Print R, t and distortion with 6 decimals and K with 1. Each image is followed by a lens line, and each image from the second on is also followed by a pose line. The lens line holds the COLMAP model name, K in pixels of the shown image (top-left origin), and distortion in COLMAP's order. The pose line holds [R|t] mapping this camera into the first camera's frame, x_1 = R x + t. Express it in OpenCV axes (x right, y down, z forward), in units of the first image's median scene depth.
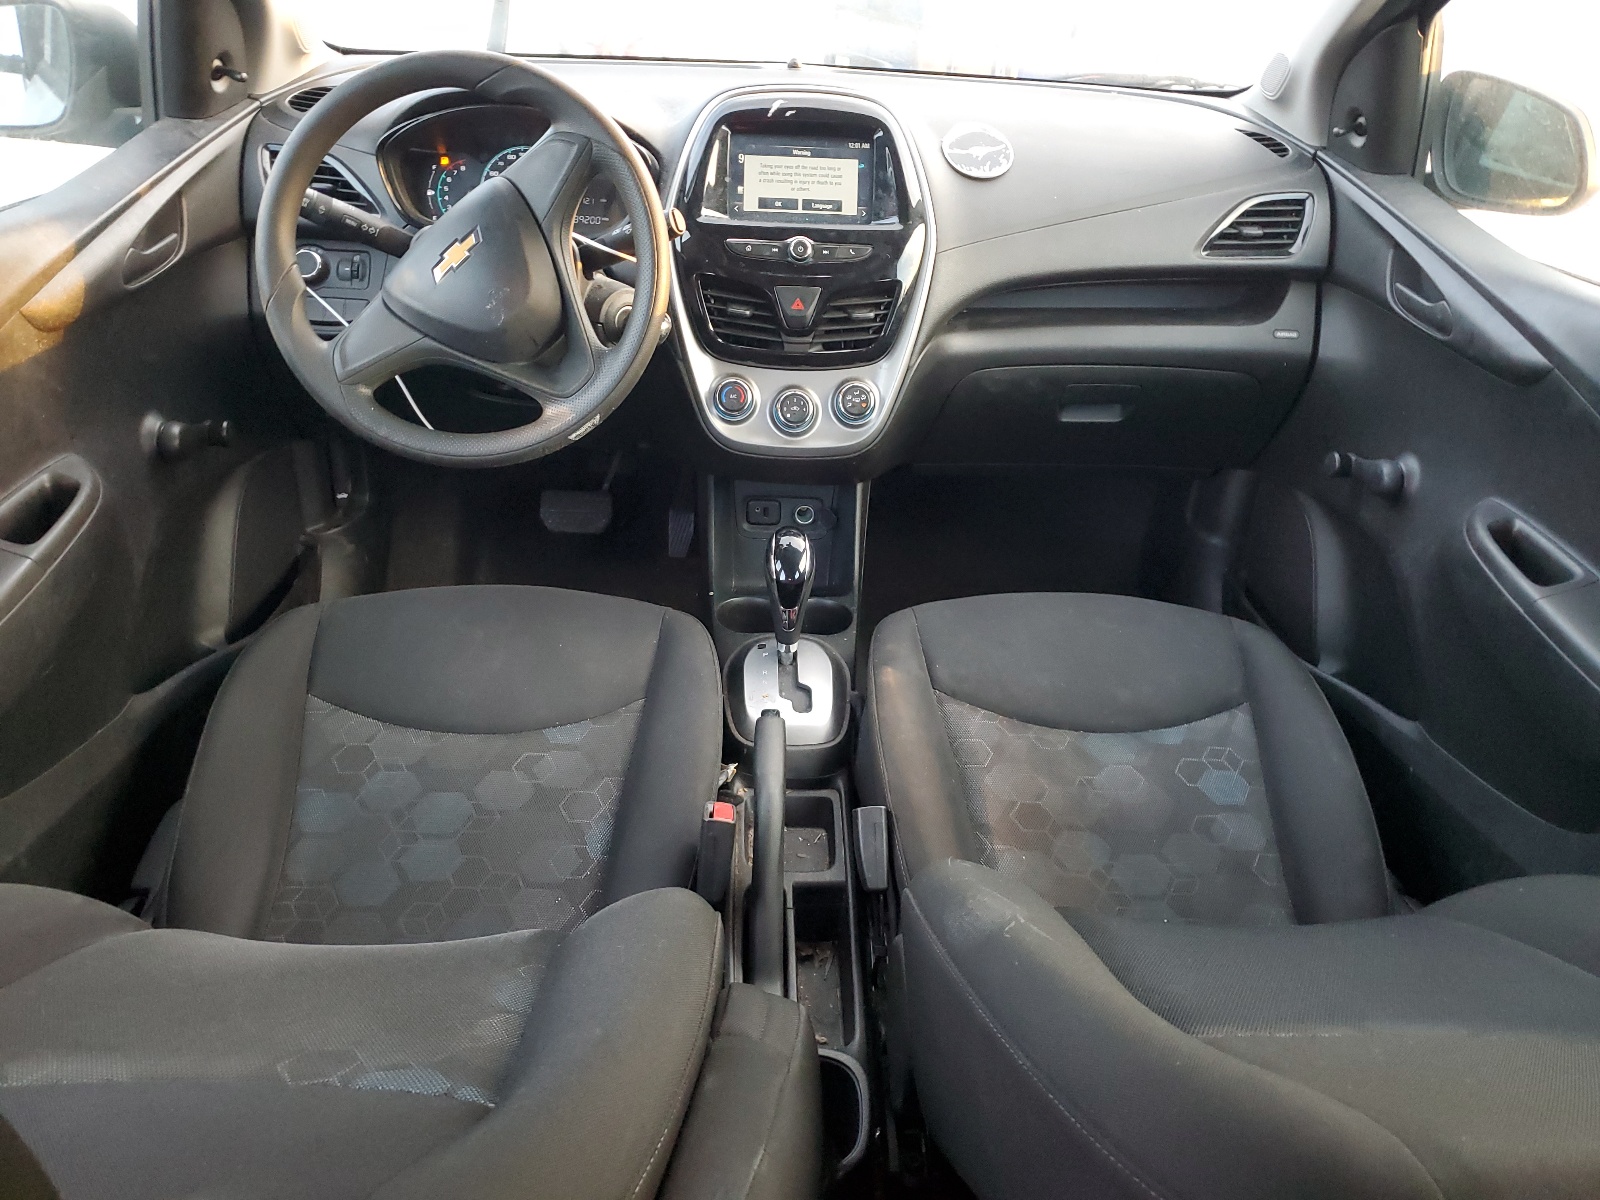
lens RADIAL K [[1213.8, 0, 800.5], [0, 1213.8, 600.0], [0, 0, 1]] dist [-0.000932, -0.000272]
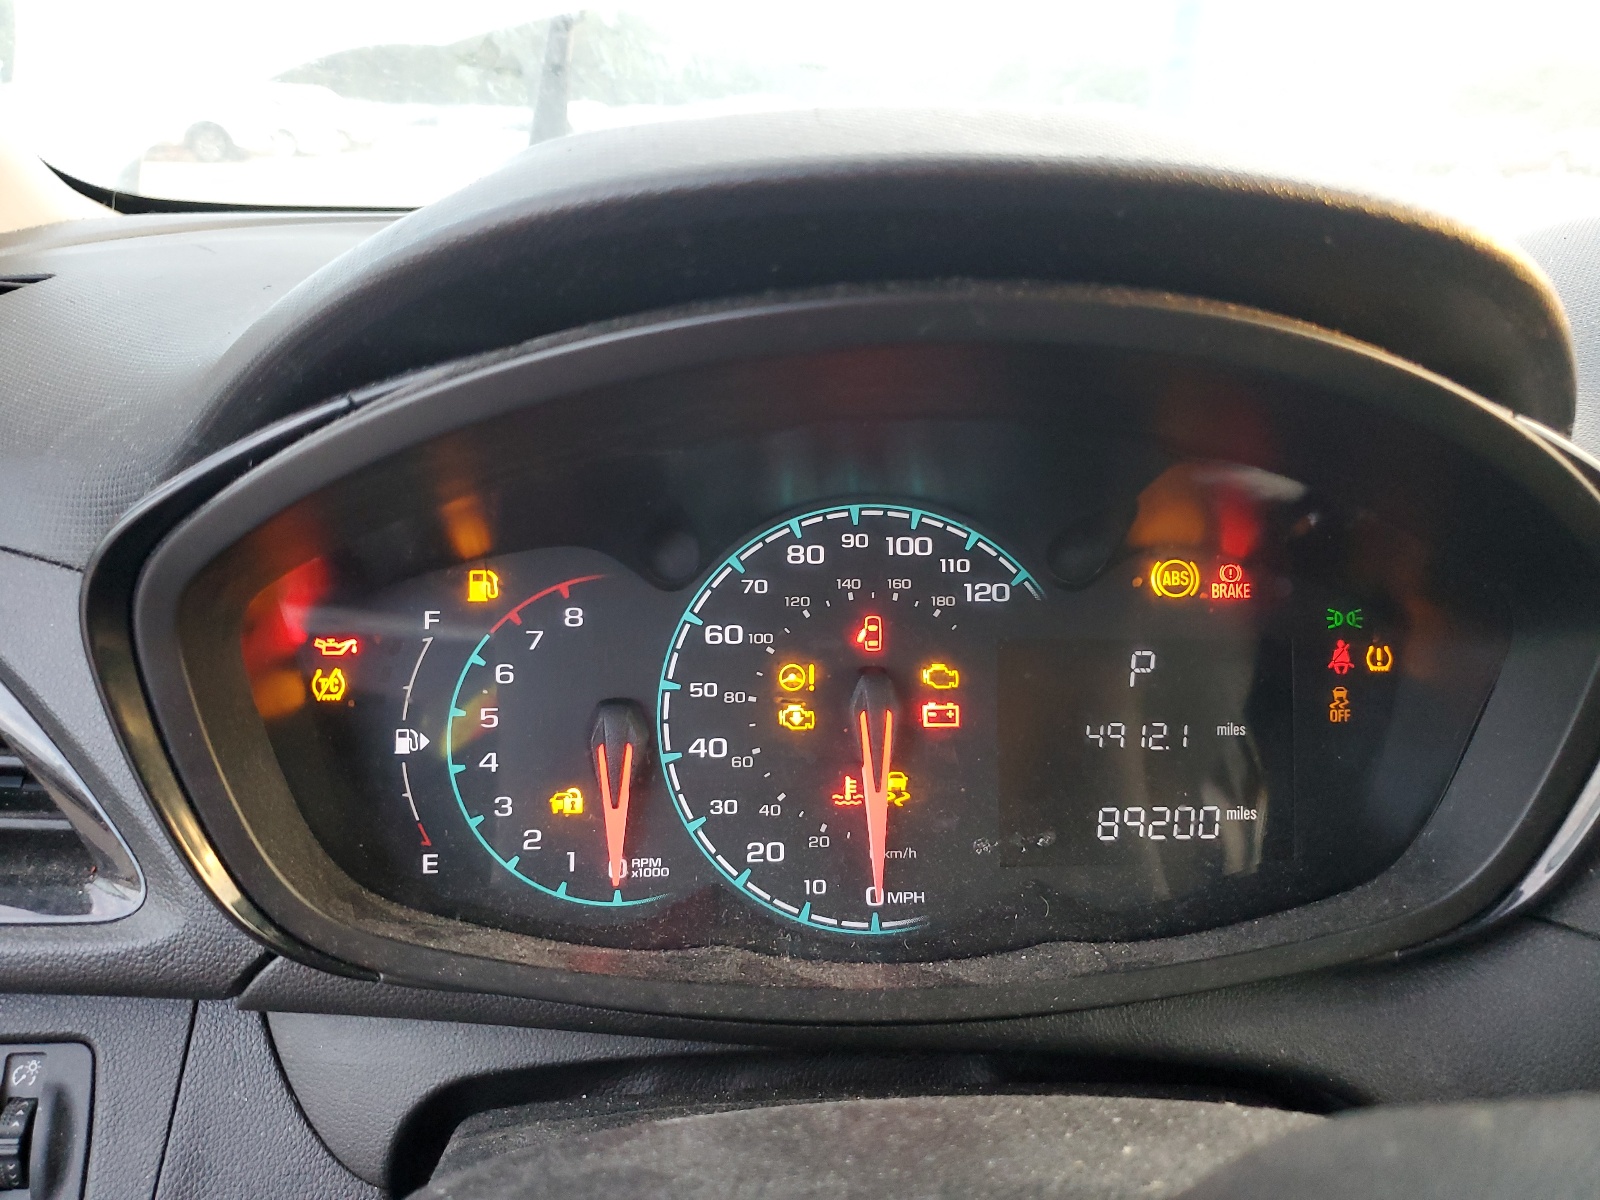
lens RADIAL K [[1213.8, 0, 799.3], [0, 1213.8, 598.4], [0, 0, 1]] dist [-0.000932, -0.000272]
pose [[0.996595, -0.041442, 0.071275, -0.254511], [0.053873, 0.981737, -0.182454, -0.319459], [-0.062413, 0.185673, 0.980627, 0.796600]]
